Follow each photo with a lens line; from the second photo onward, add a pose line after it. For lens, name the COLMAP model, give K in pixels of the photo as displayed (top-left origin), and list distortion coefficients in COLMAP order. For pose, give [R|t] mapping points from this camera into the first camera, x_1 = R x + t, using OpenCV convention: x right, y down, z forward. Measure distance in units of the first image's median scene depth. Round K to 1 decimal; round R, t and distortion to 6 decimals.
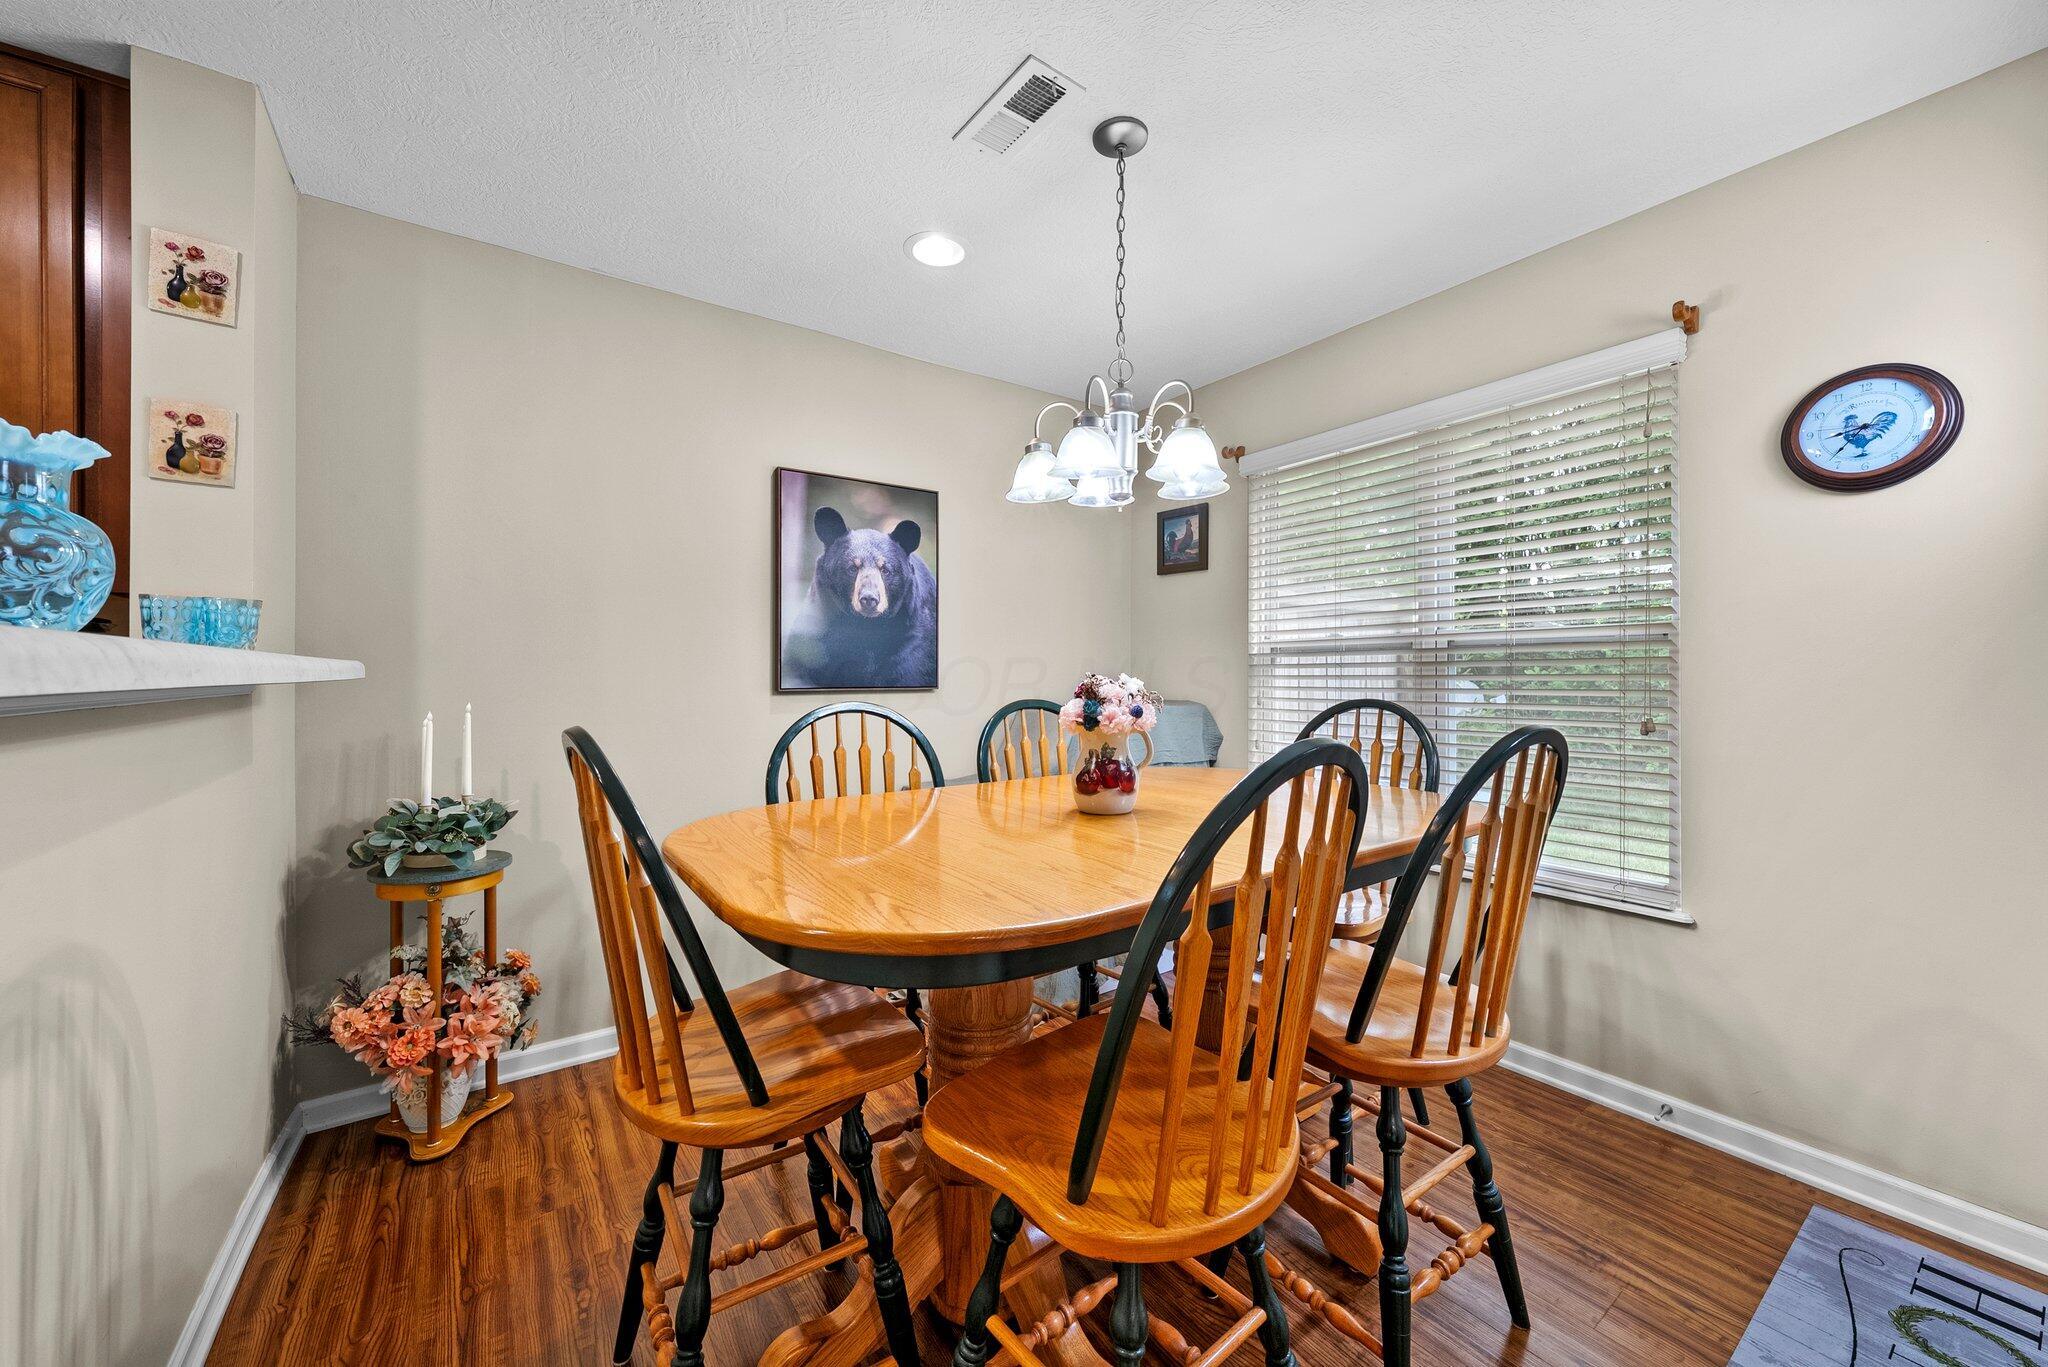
lens RADIAL K [[737.2, 0, 1025.1], [0, 737.2, 667.3], [0, 0, 1]] dist [-0.001361, -0.000002]
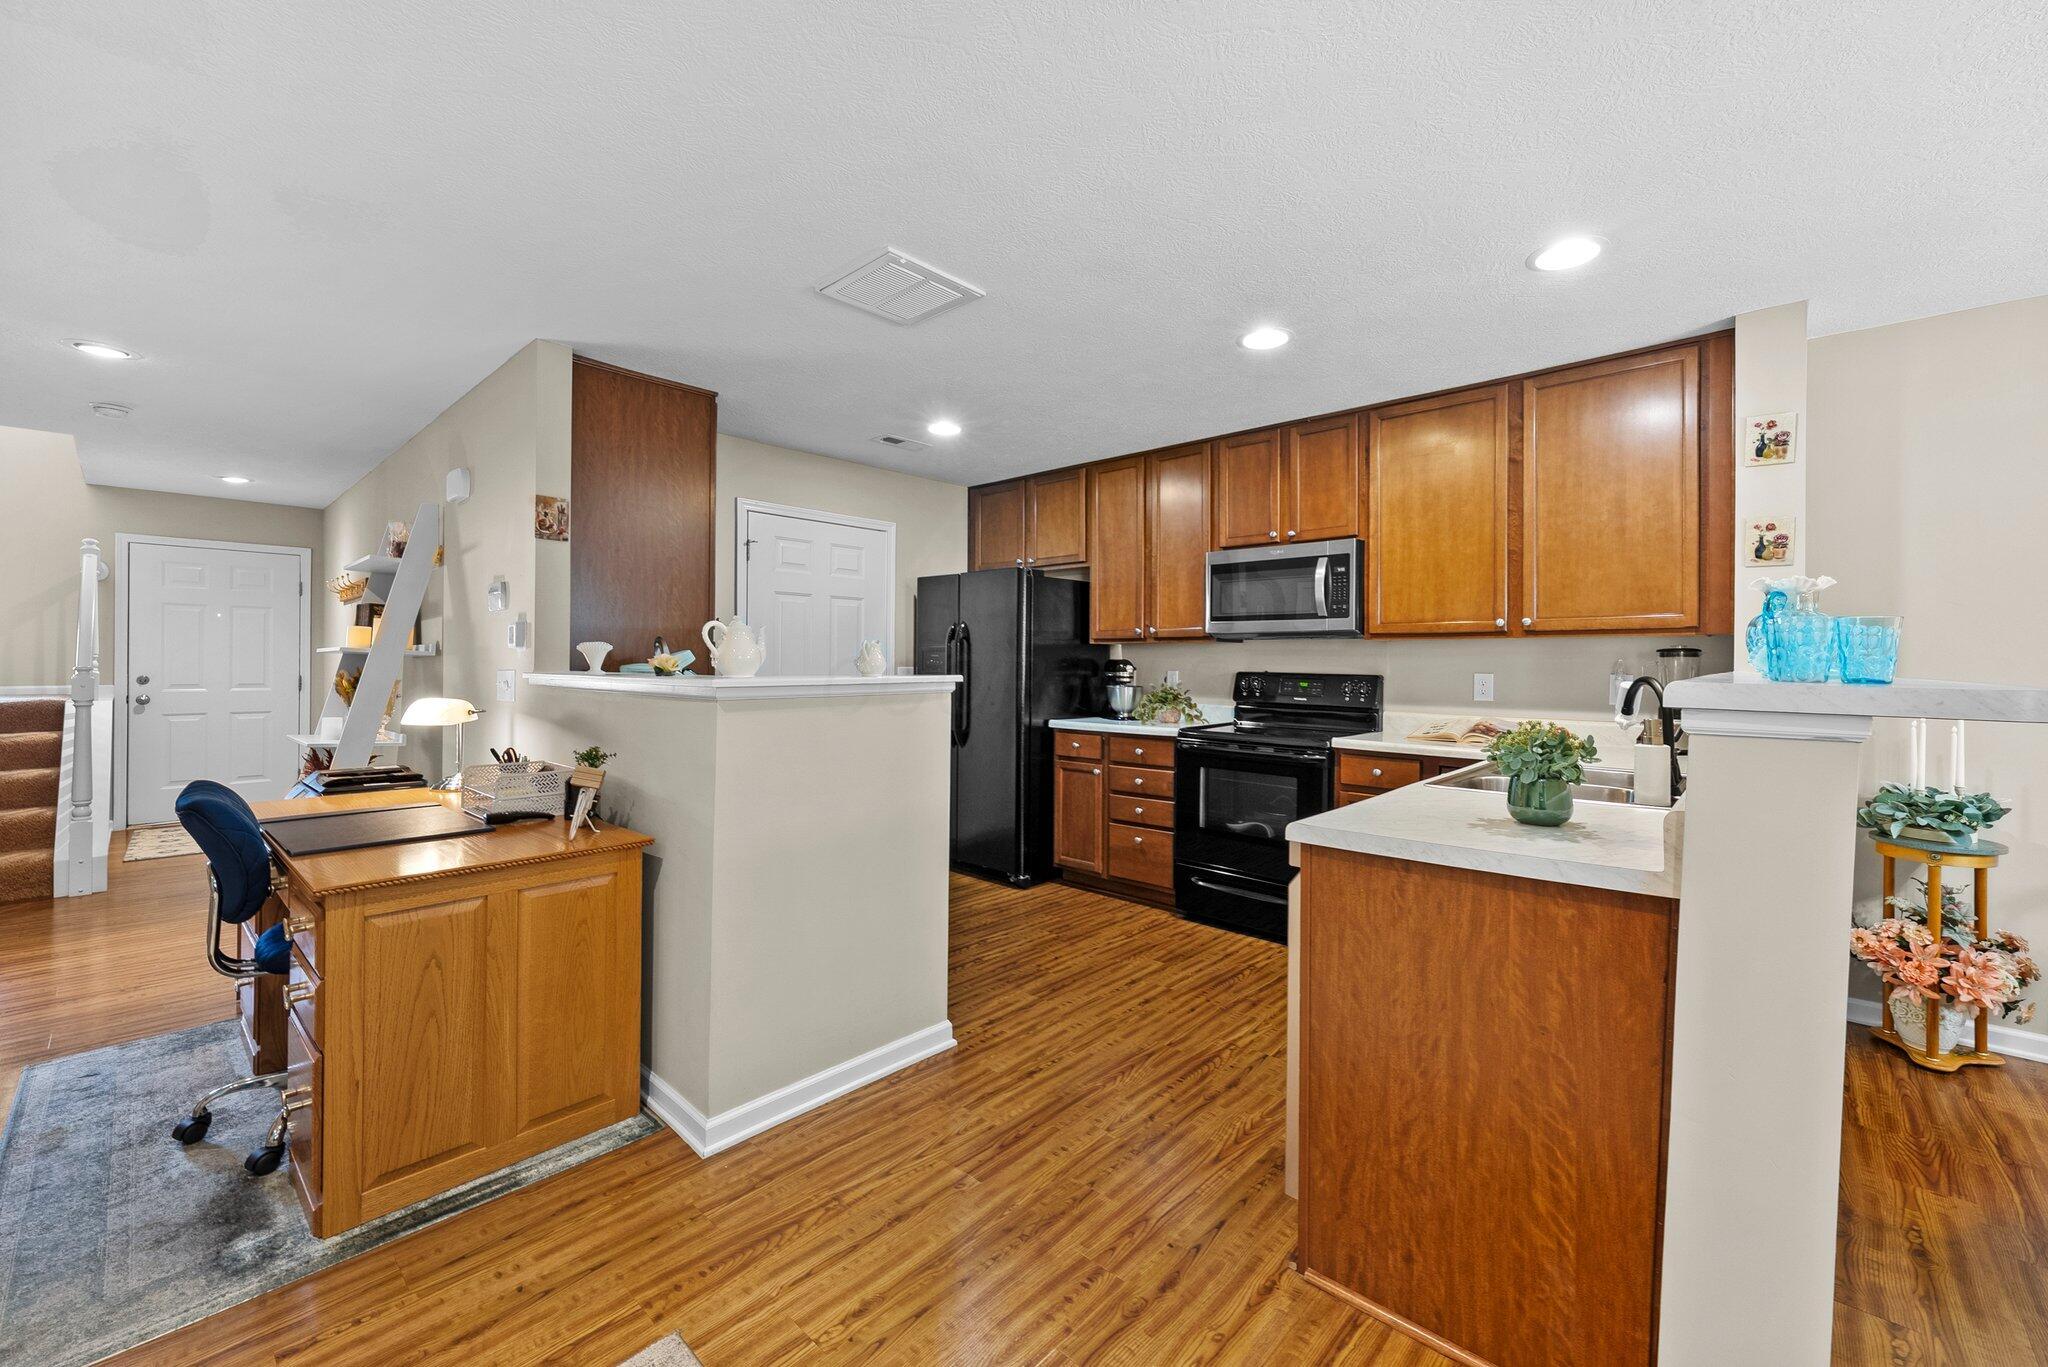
lens RADIAL K [[814.0, 0, 1034.3], [0, 814.0, 662.3], [0, 0, 1]] dist [-0.001973, 0.000091]
pose [[0.203144, 0.000707, -0.979149, 0.238461], [0.001668, 0.999998, 0.001068, -0.034435], [0.979147, -0.001851, 0.203143, -0.769390]]
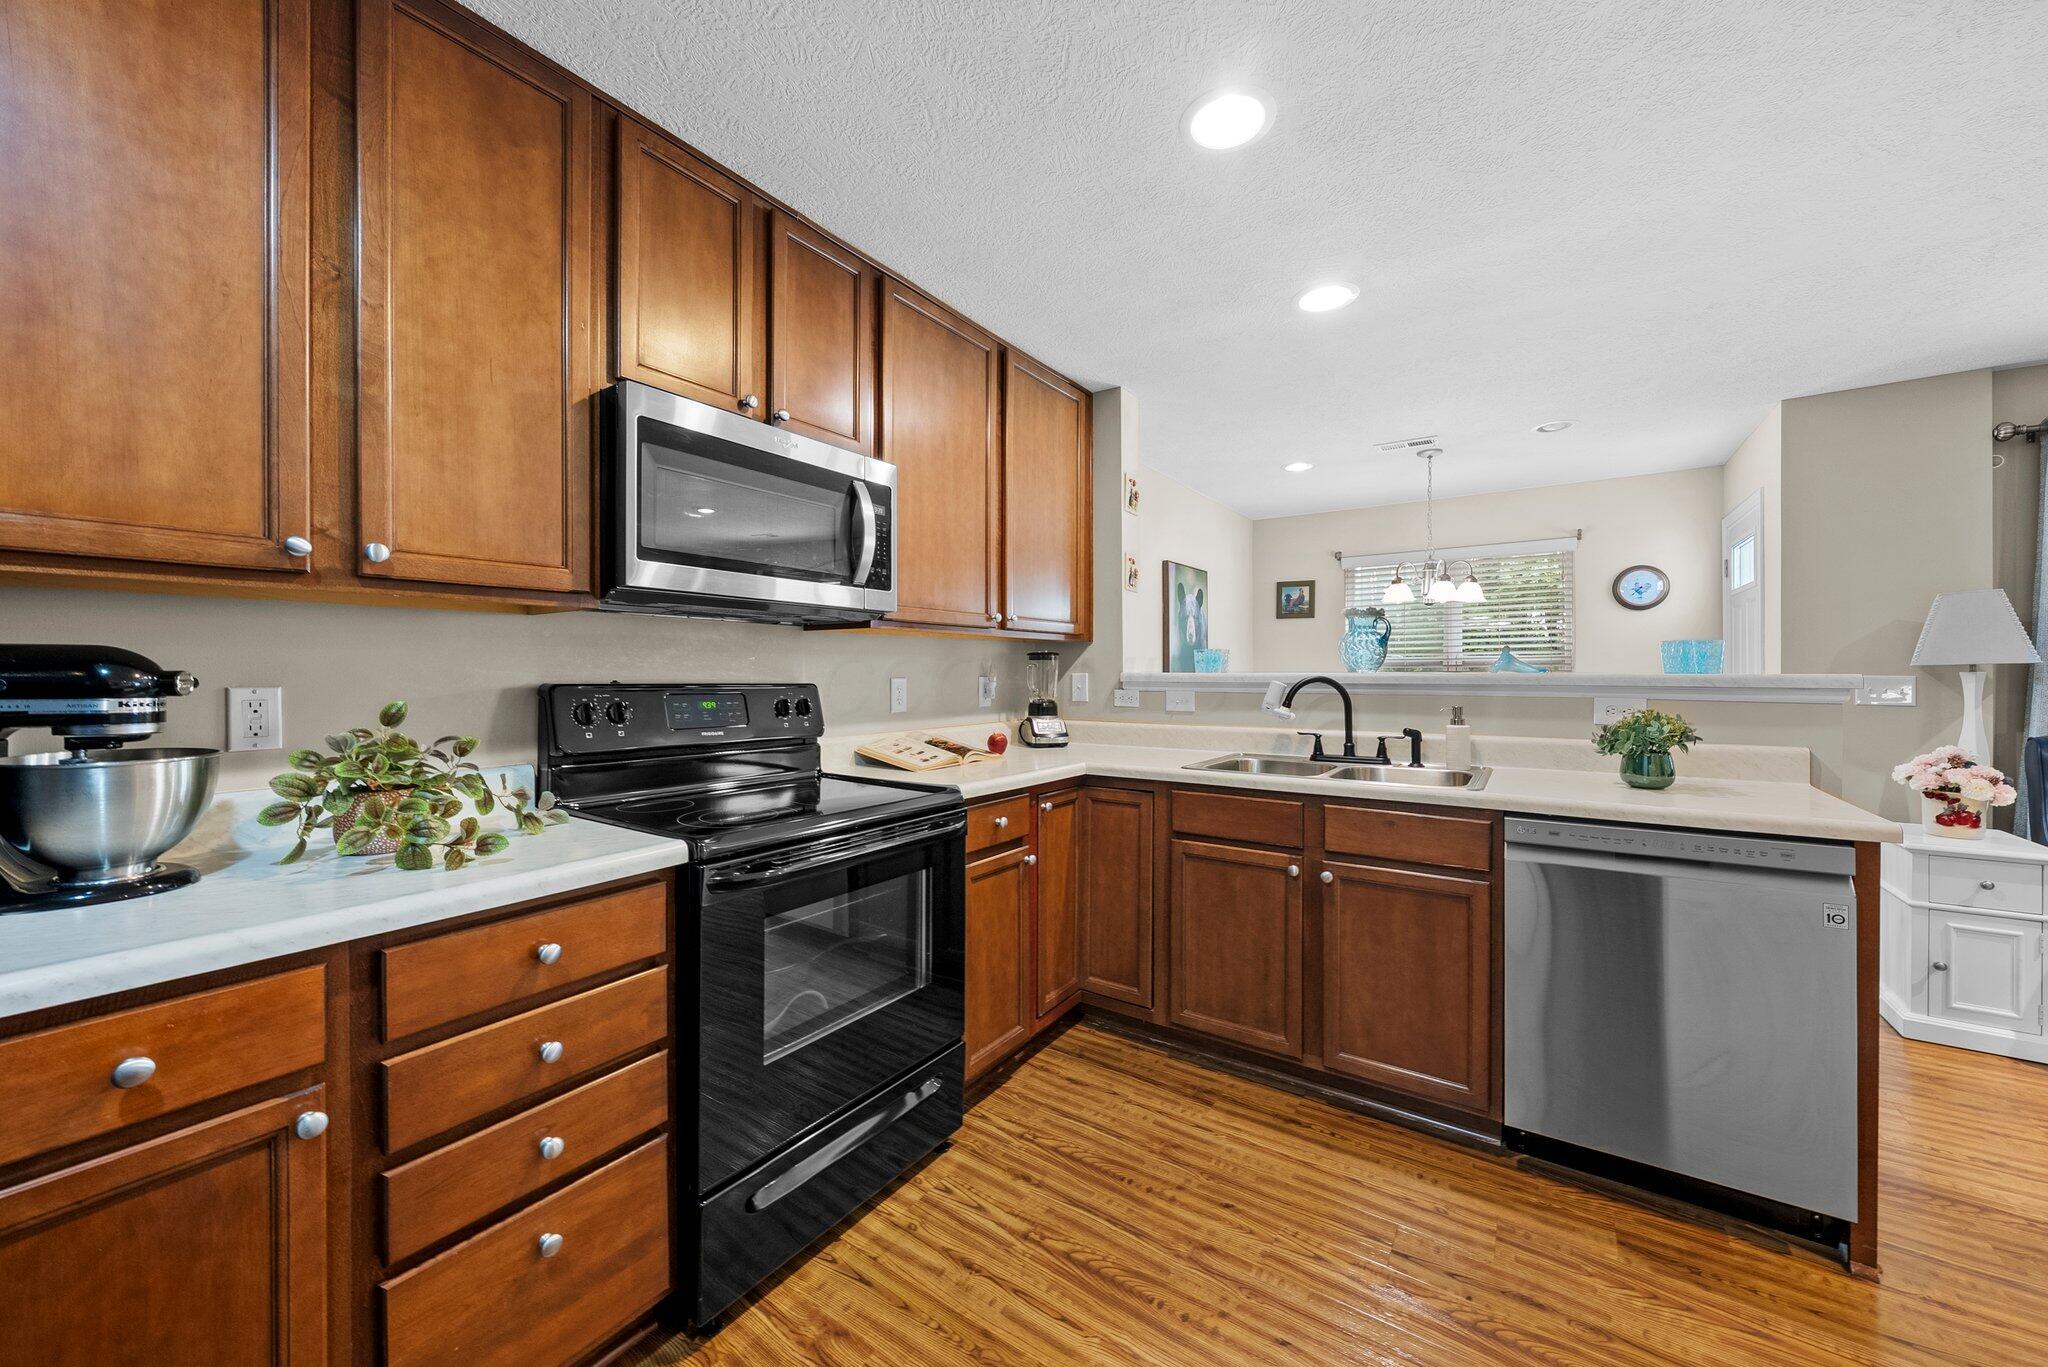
lens RADIAL K [[737.2, 0, 1030.7], [0, 737.2, 672.8], [0, 0, 1]] dist [-0.001361, -0.000002]
pose [[0.942160, -0.002736, 0.335153, -1.732403], [0.001126, 0.999987, 0.004997, -0.020653], [-0.335163, -0.004330, 0.942150, -0.744116]]
